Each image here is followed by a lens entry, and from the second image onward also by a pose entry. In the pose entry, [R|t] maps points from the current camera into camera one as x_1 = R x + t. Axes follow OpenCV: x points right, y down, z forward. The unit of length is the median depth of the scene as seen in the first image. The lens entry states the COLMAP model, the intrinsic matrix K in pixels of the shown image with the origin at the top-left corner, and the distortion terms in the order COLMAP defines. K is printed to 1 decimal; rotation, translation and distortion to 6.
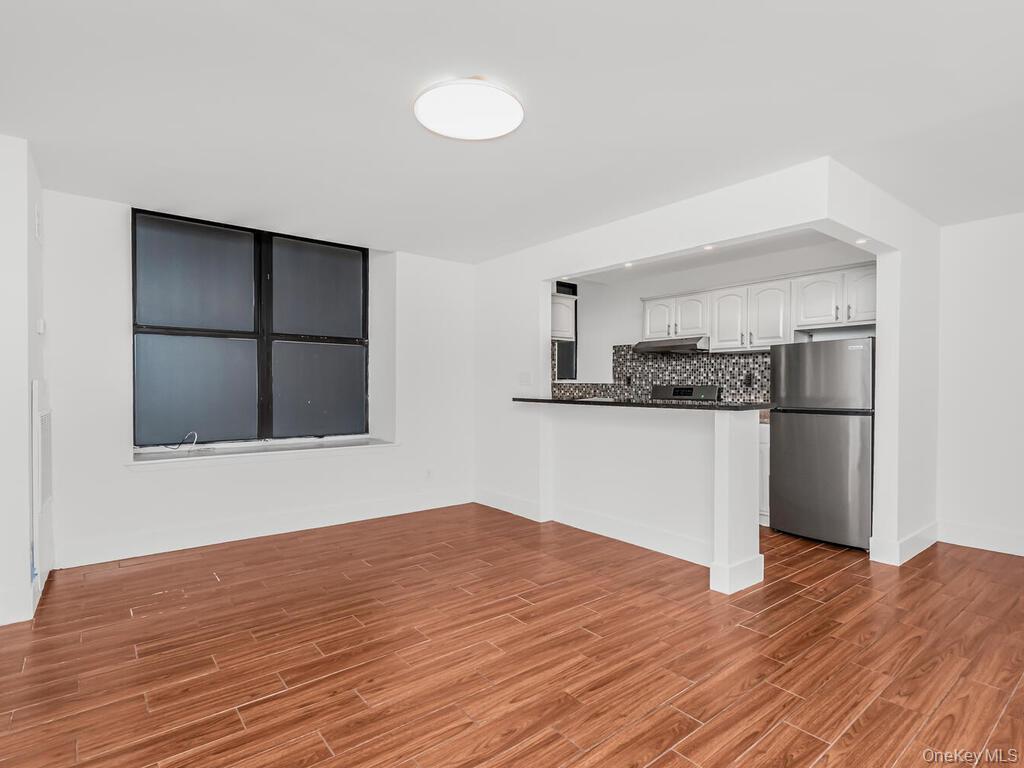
lens RADIAL K [[525.3, 0, 515.0], [0, 525.3, 383.6], [0, 0, 1]] dist [-0.000587, -0.002607]
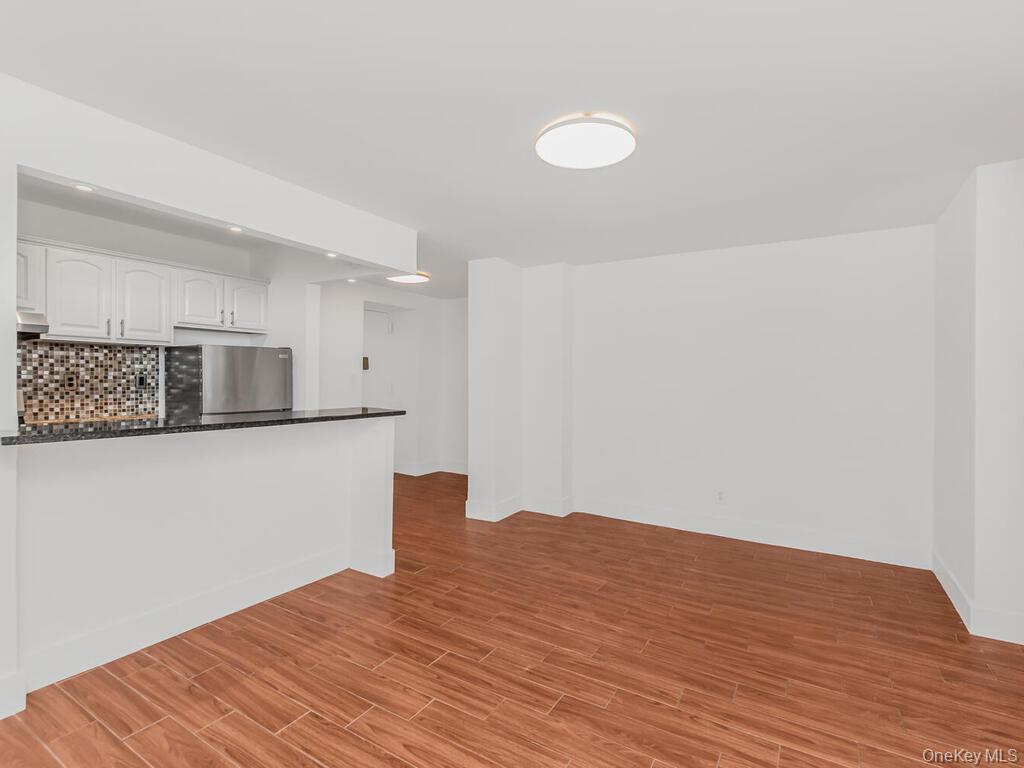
lens RADIAL K [[525.3, 0, 545.3], [0, 525.3, 379.1], [0, 0, 1]] dist [-0.000587, -0.002607]
pose [[-0.399950, -0.010736, 0.916474, -0.526900], [-0.017150, 0.999844, 0.004228, -0.025936], [-0.916376, -0.014027, -0.400072, 0.767733]]
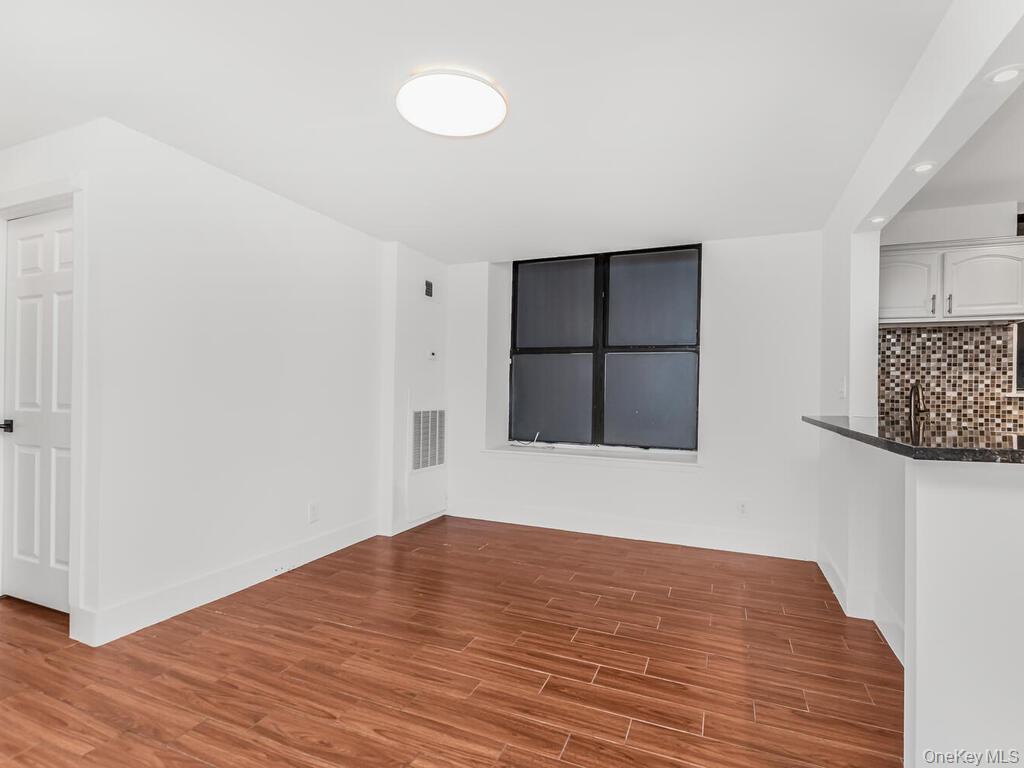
lens RADIAL K [[525.3, 0, 506.2], [0, 525.3, 388.0], [0, 0, 1]] dist [-0.000587, -0.002607]
pose [[0.465836, -0.003812, -0.884863, 0.411601], [-0.013261, 0.999848, -0.011289, 0.003700], [0.884772, 0.016993, 0.465715, 0.338222]]
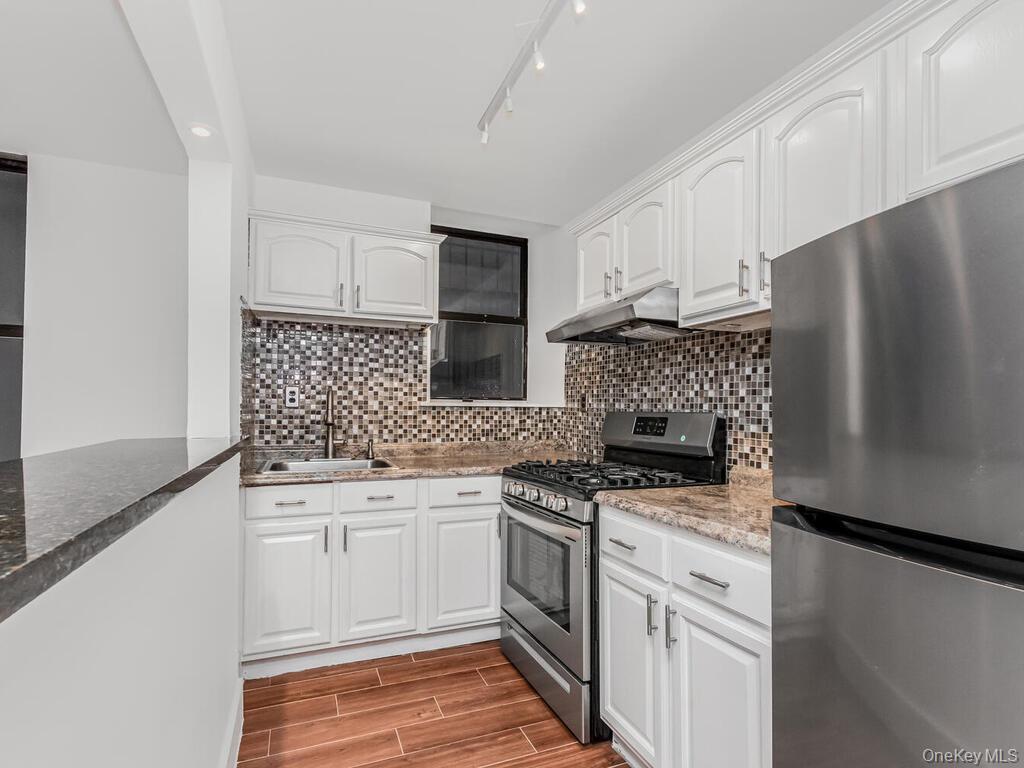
lens RADIAL K [[525.3, 0, 515.4], [0, 525.3, 394.0], [0, 0, 1]] dist [-0.000587, -0.002607]
pose [[0.957287, -0.004863, -0.289099, 0.409670], [-0.002424, 0.999688, -0.024843, -0.000149], [0.289130, 0.024483, 0.956977, 0.660824]]
